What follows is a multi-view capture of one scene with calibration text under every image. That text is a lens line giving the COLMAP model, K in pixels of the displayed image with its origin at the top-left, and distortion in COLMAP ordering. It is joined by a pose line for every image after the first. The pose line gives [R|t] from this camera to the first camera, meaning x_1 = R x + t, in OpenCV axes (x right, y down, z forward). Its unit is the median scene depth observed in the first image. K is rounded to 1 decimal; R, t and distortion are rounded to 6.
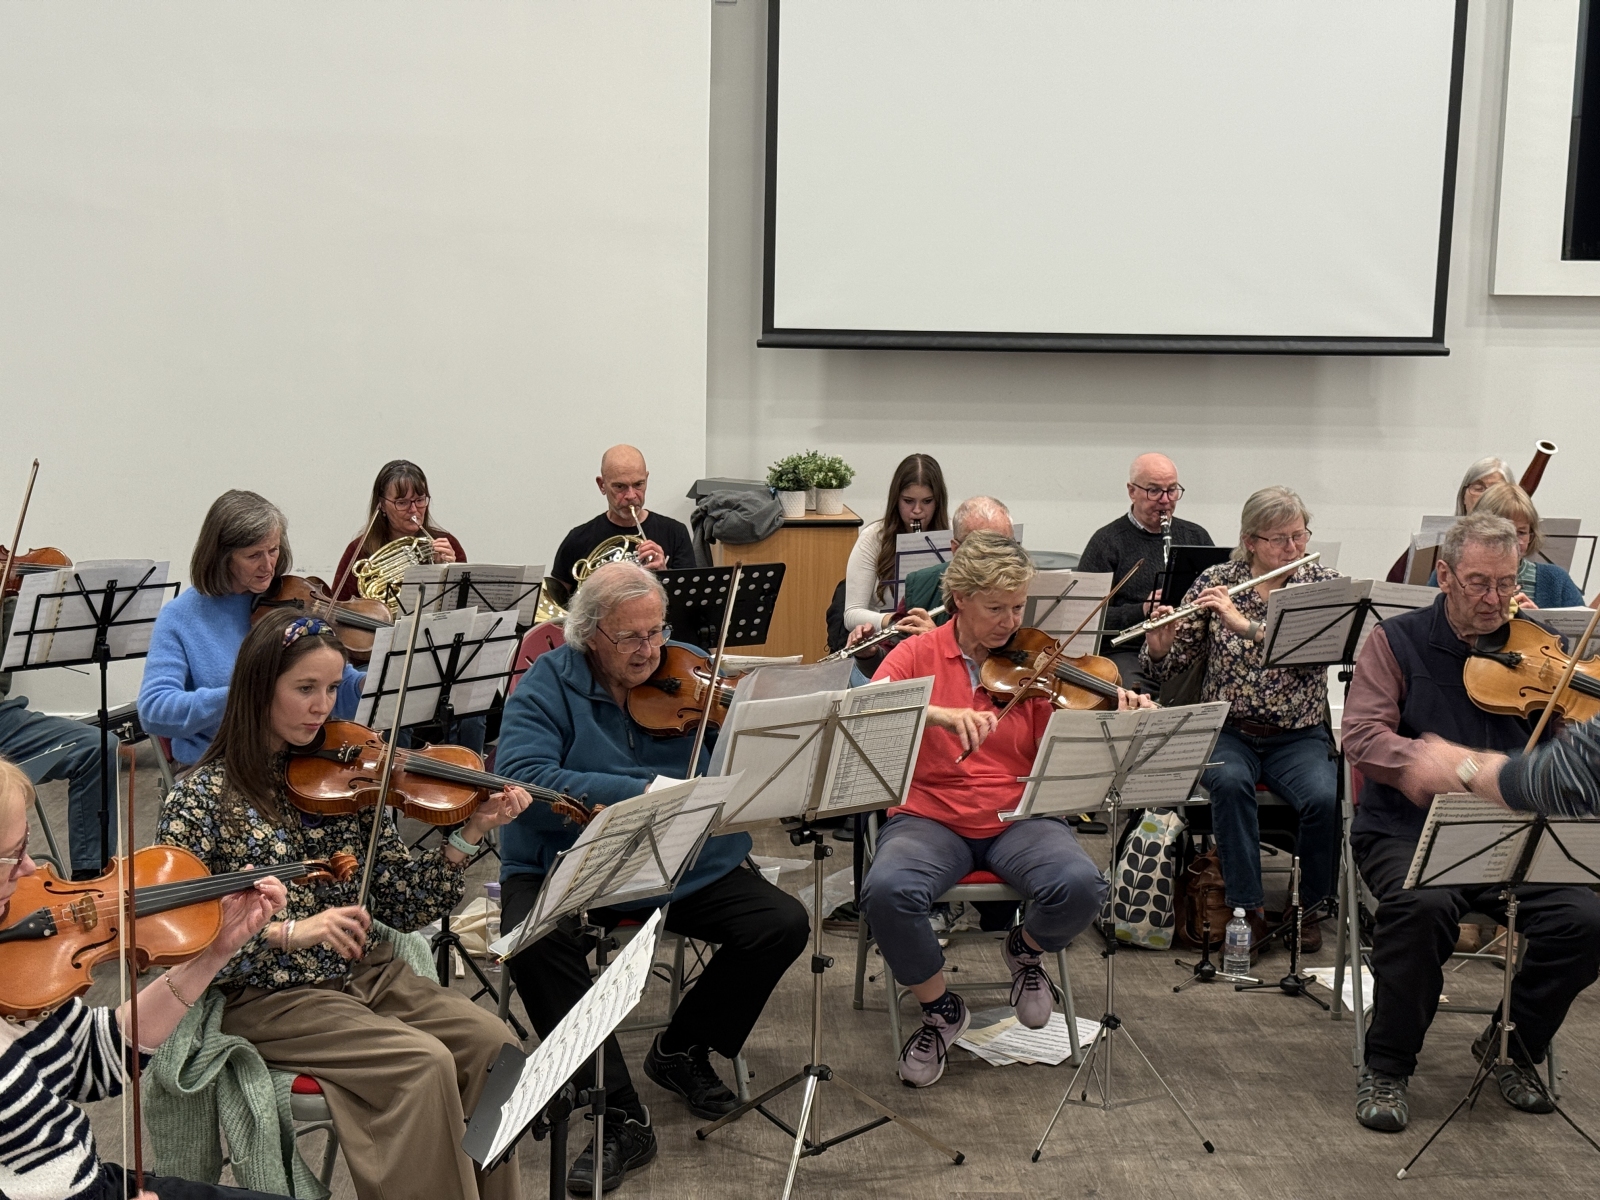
lens RADIAL K [[2211.5, 0, 803.9], [0, 2211.5, 598.8], [0, 0, 1]] dist [0.198643, -0.421946]
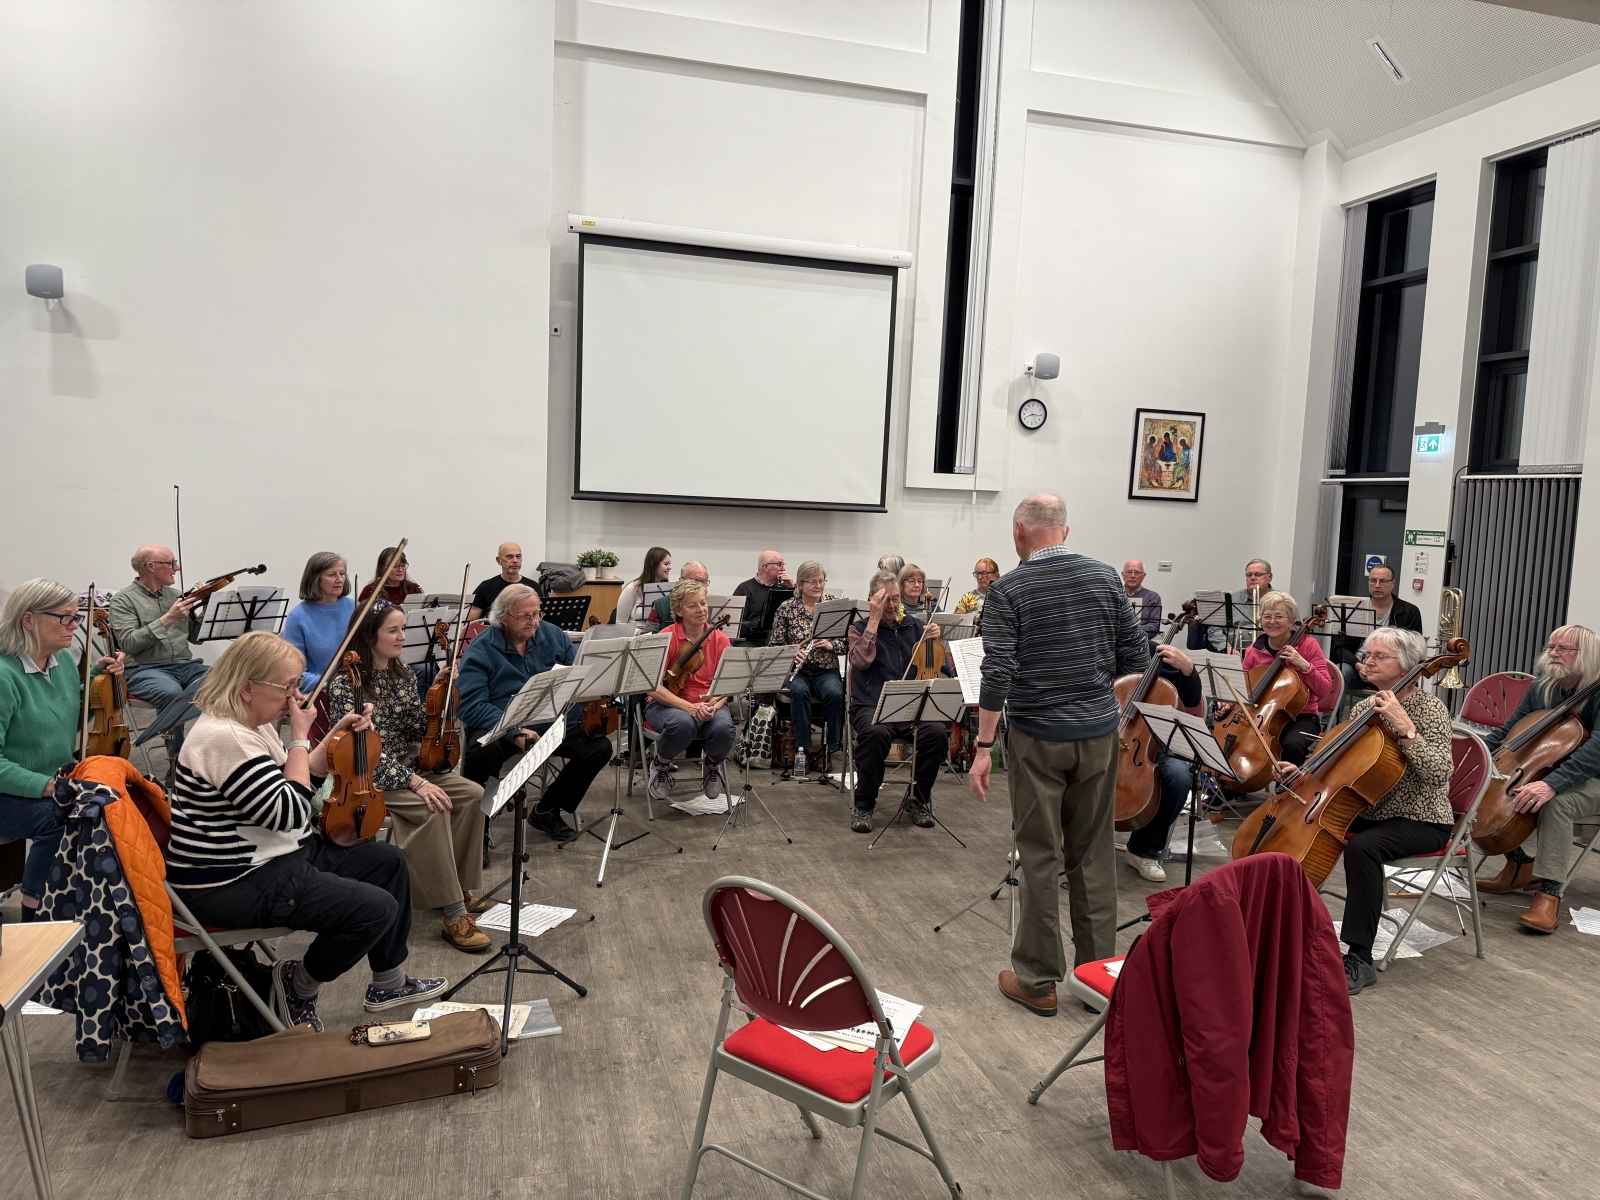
lens RADIAL K [[1112.2, 0, 795.7], [0, 1112.2, 598.8], [0, 0, 1]] dist [0.133100, -0.179398]
pose [[0.980306, 0.007036, 0.197361, -0.035314], [0.001621, 0.999045, -0.043667, 0.043362], [-0.197480, 0.043127, 0.979358, -0.111733]]
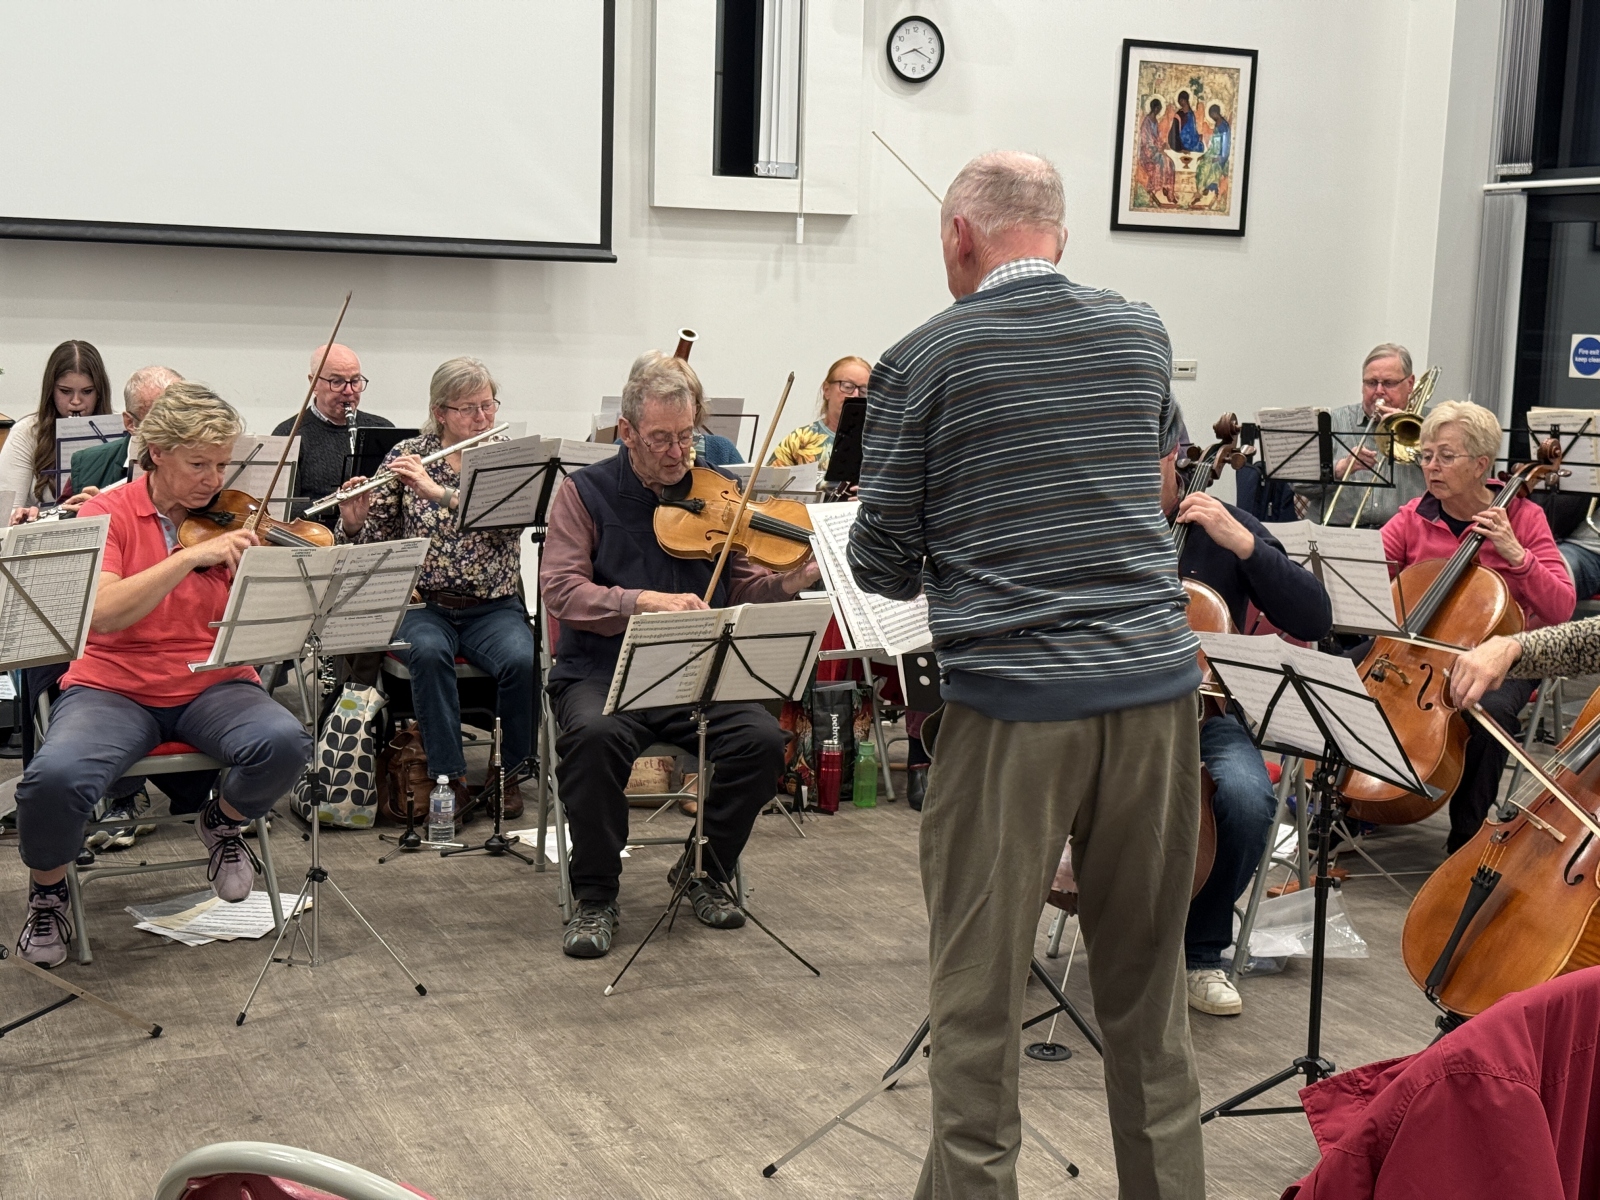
lens RADIAL K [[2218.3, 0, 797.3], [0, 2218.3, 604.8], [0, 0, 1]] dist [0.197788, -0.410875]
pose [[0.935027, -0.040851, 0.352216, -0.004793], [0.036857, 0.999158, 0.018041, 0.056465], [-0.352657, -0.003887, 0.935745, 0.016347]]
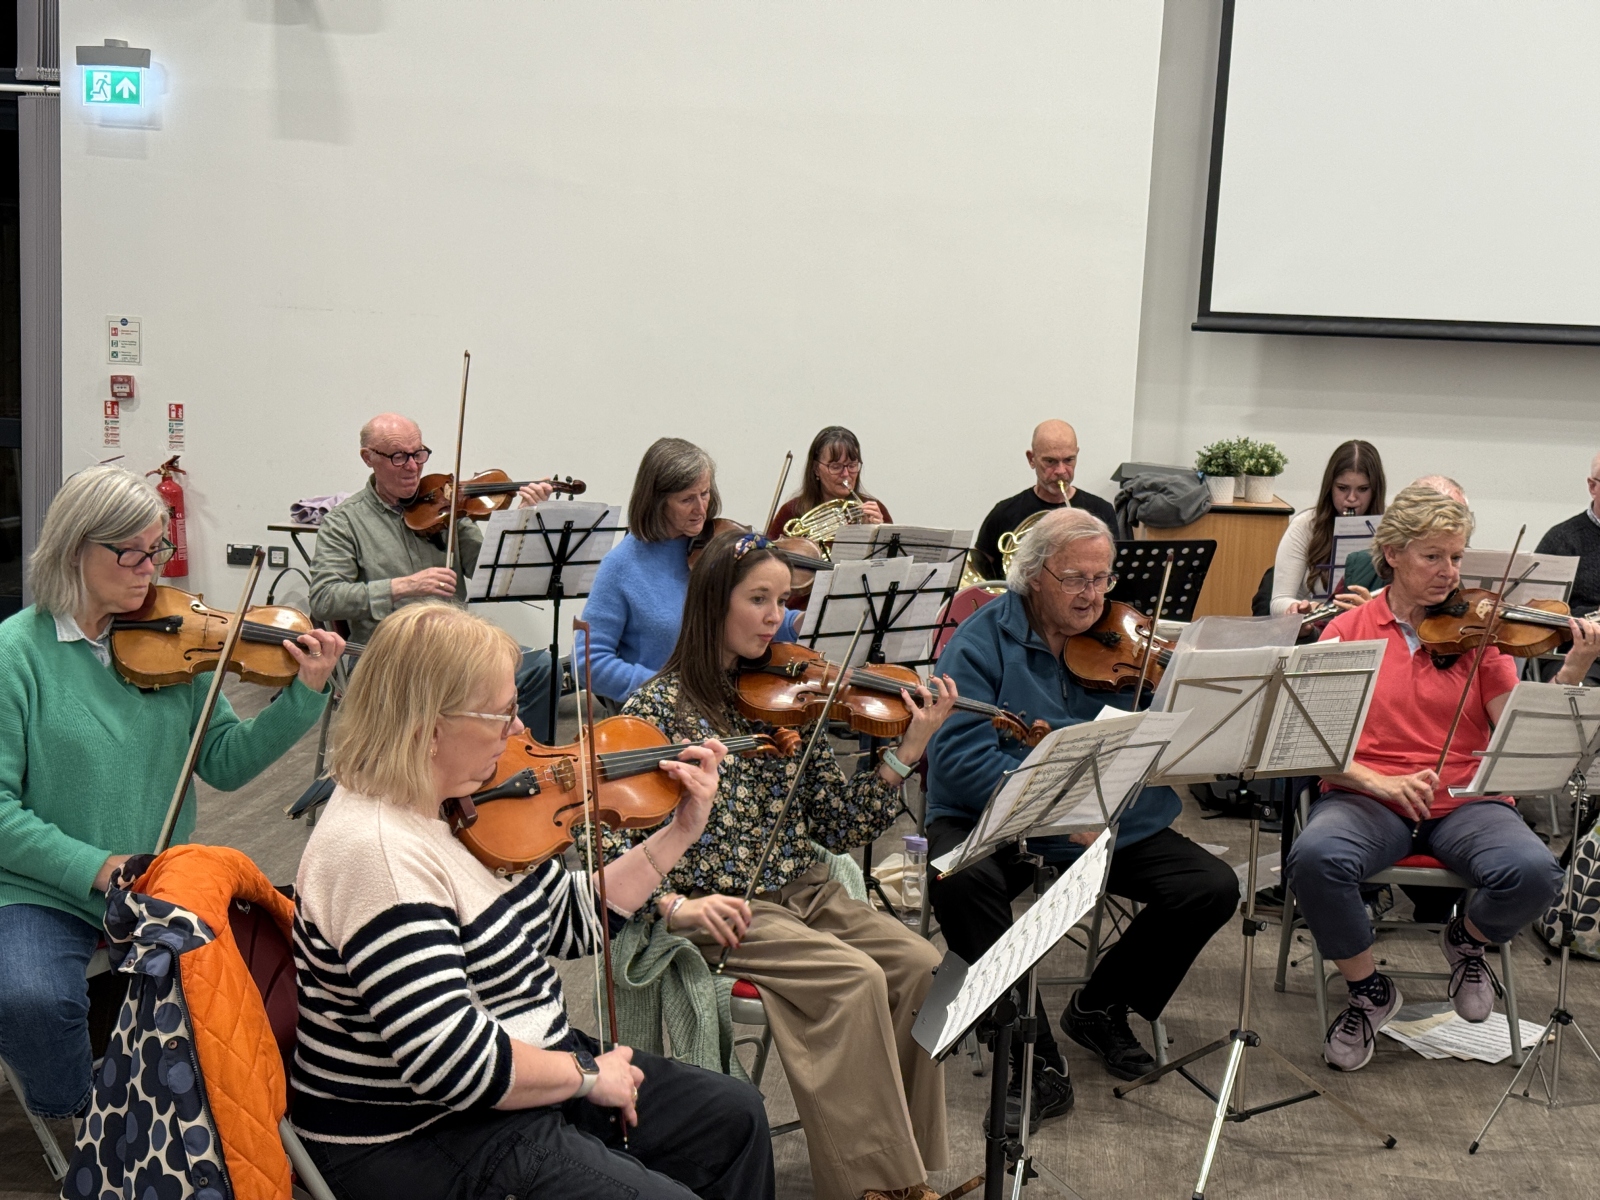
lens RADIAL K [[2211.5, 0, 803.9], [0, 2211.5, 598.8], [0, 0, 1]] dist [0.198643, -0.421946]
pose [[0.983263, 0.049392, -0.175368, -0.018026], [-0.050743, 0.998707, -0.003225, 0.028441], [0.174982, 0.012069, 0.984498, -0.002192]]
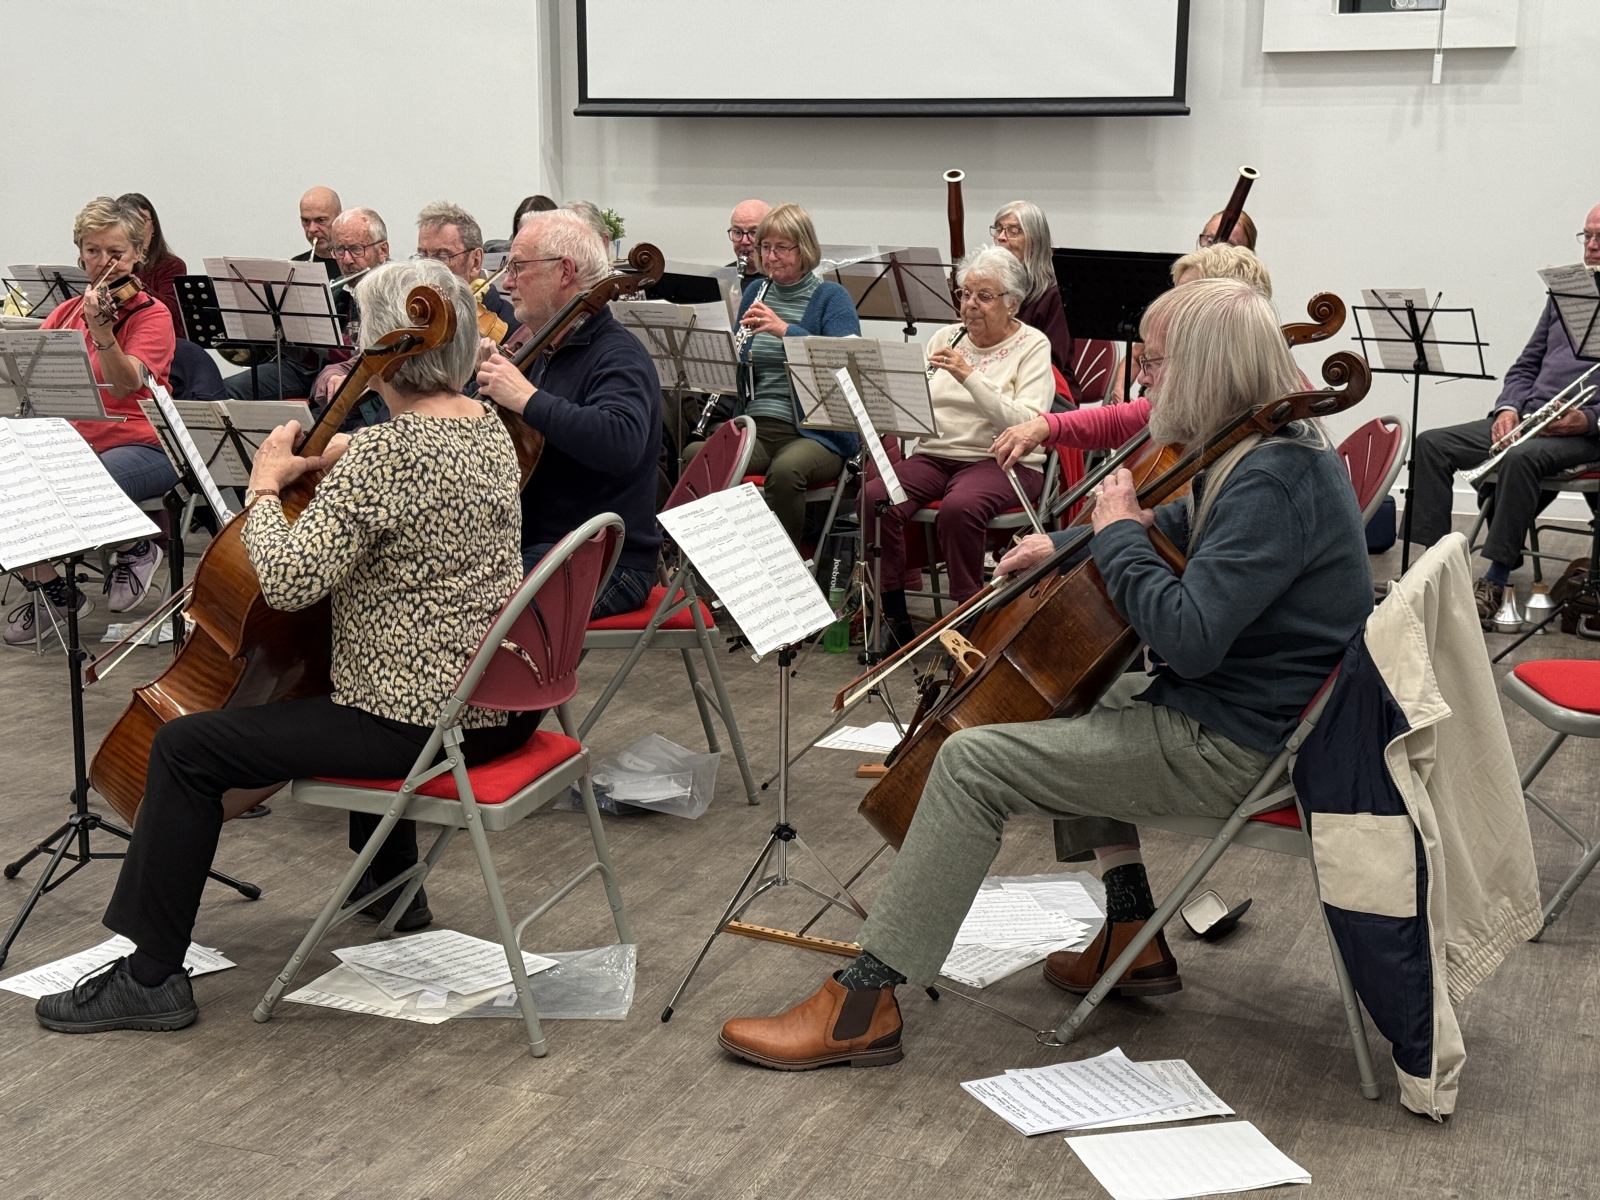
lens RADIAL K [[2210.9, 0, 798.3], [0, 2210.9, 597.9], [0, 0, 1]] dist [0.186185, -0.333980]
pose [[0.901555, 0.074093, -0.426273, 0.958094], [-0.050041, 0.996473, 0.067366, 0.078986], [0.429760, -0.039404, 0.902083, 0.034887]]
